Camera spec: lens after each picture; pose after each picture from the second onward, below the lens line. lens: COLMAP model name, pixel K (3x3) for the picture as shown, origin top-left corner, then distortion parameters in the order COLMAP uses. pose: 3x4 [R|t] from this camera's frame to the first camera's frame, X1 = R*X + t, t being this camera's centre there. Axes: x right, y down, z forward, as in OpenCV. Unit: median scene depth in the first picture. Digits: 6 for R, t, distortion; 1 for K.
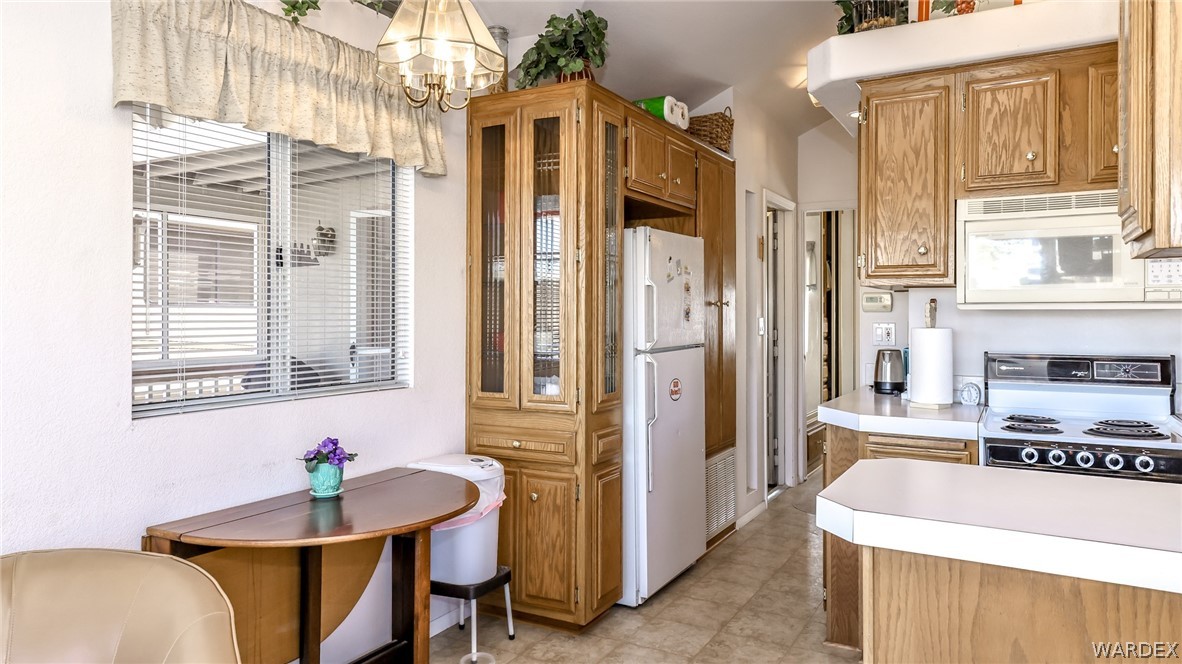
lens RADIAL K [[782.1, 0, 590.8], [0, 782.1, 306.0], [0, 0, 1]] dist [0.019047, 0.021333]
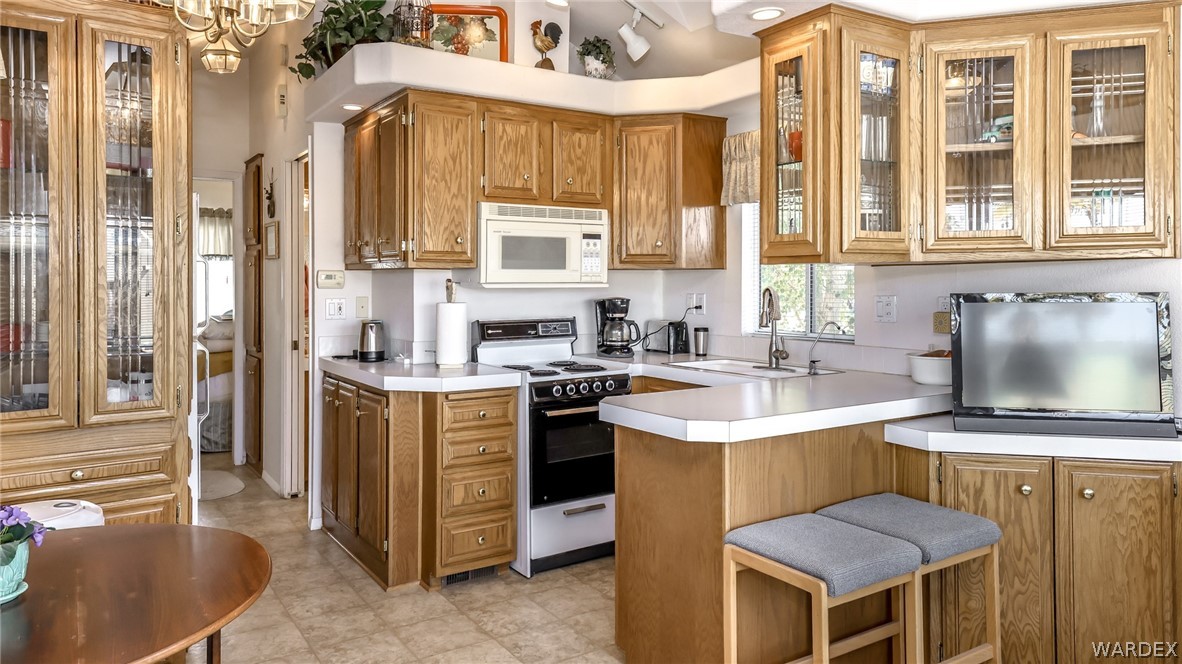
lens RADIAL K [[782.9, 0, 588.5], [0, 782.9, 285.7], [0, 0, 1]] dist [0.033265, 0.000399]
pose [[0.462881, -0.004609, 0.886409, -0.537929], [-0.007978, 0.999924, 0.009365, -0.011628], [-0.886385, -0.011406, 0.462809, 0.234403]]
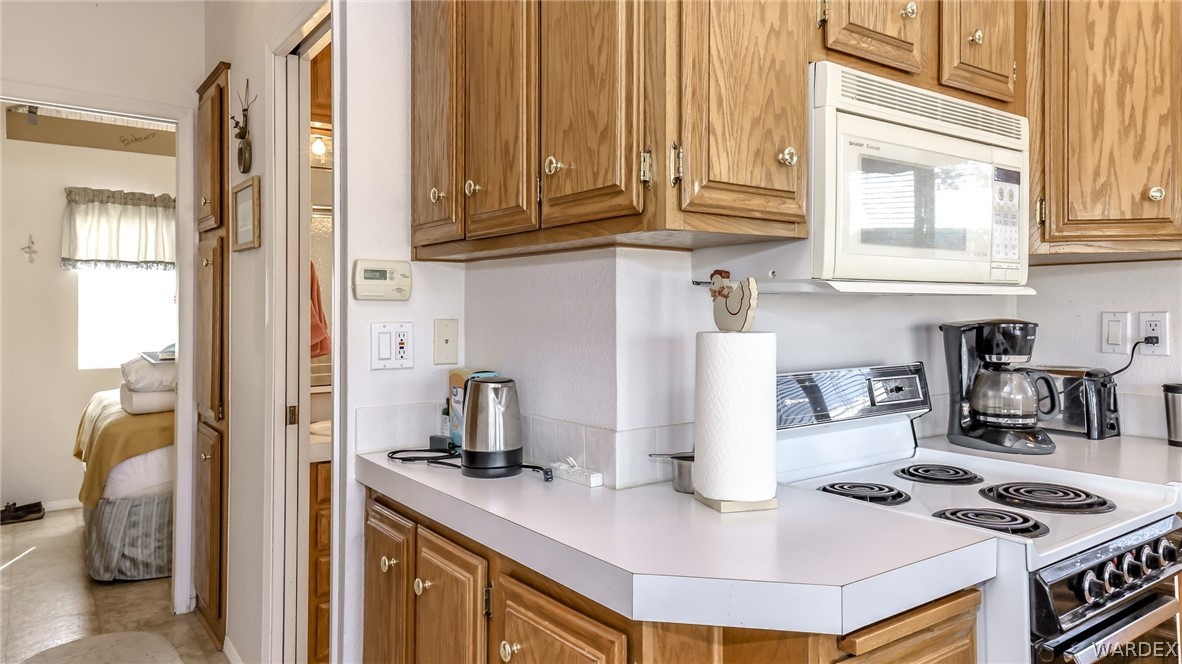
lens RADIAL K [[768.5, 0, 589.1], [0, 768.5, 300.1], [0, 0, 1]] dist [0.031525, 0.000415]
pose [[0.422921, 0.009892, 0.906113, -0.014650], [-0.006966, 0.999946, -0.007665, 0.012906], [-0.906140, -0.003070, 0.422967, 0.858821]]
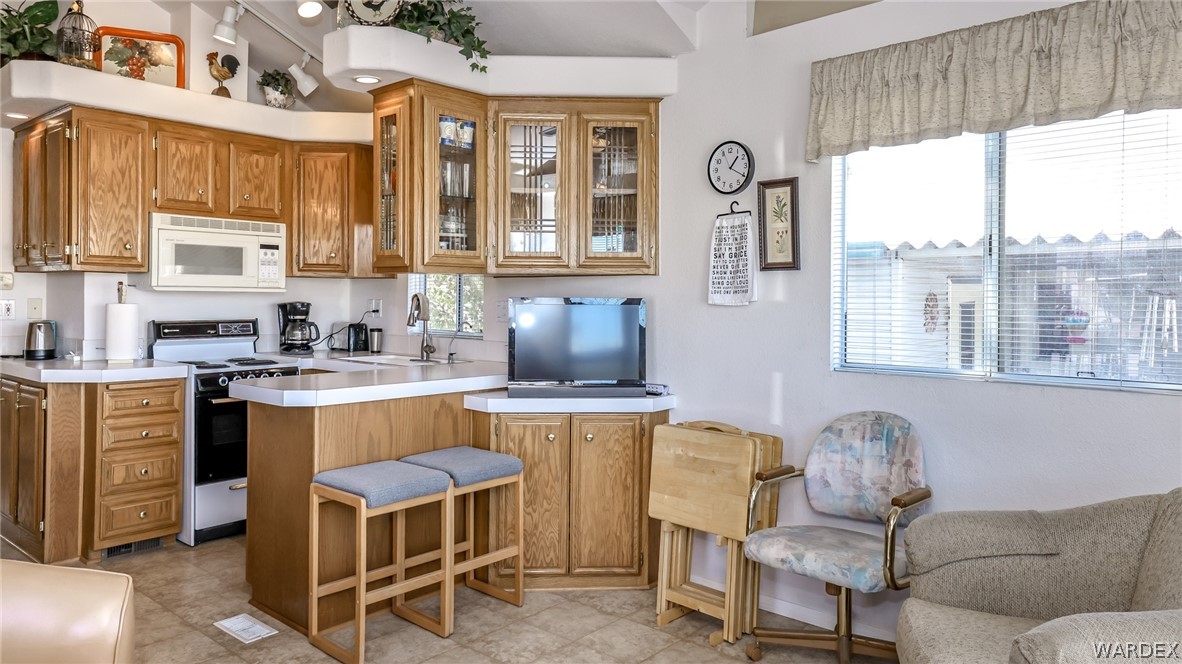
lens RADIAL K [[782.1, 0, 590.8], [0, 782.1, 306.0], [0, 0, 1]] dist [0.019047, 0.021333]
pose [[0.210450, -0.008754, 0.977565, -0.695489], [-0.022907, 0.999641, 0.013883, -0.004886], [-0.977336, -0.025315, 0.210174, -0.065654]]
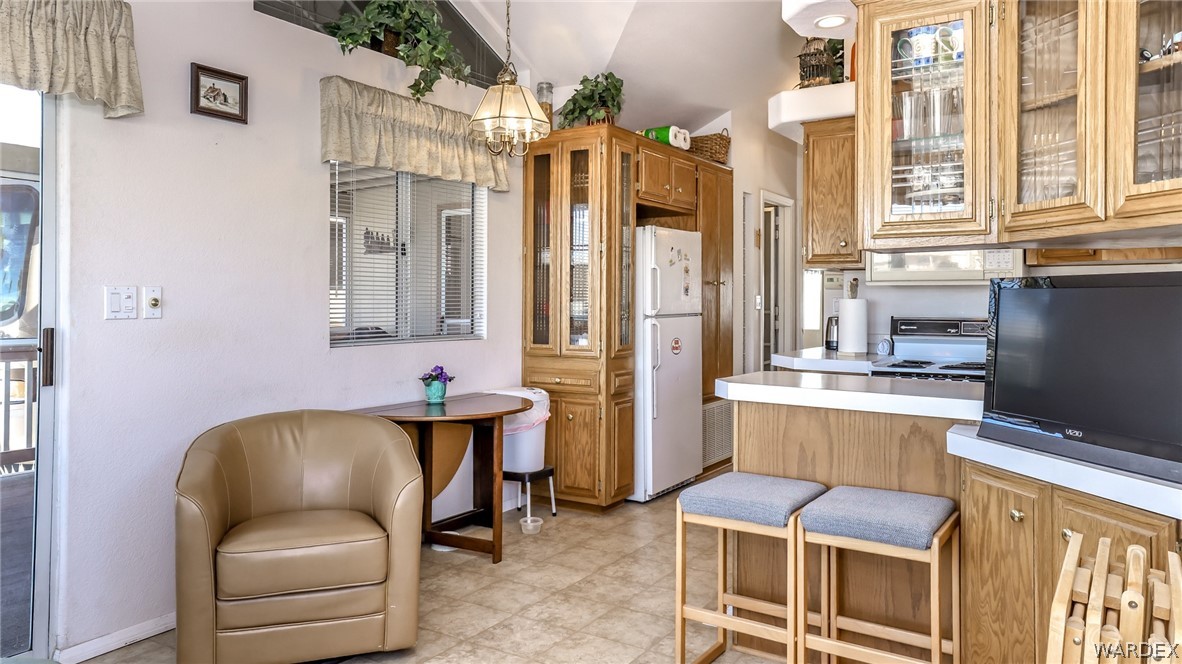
lens RADIAL K [[805.0, 0, 590.1], [0, 805.0, 298.5], [0, 0, 1]] dist [0.000456, -0.000599]
pose [[0.998215, 0.003464, -0.059631, 0.049683], [-0.002923, 0.999954, 0.009145, 0.015061], [0.059660, -0.008954, 0.998179, -0.449996]]
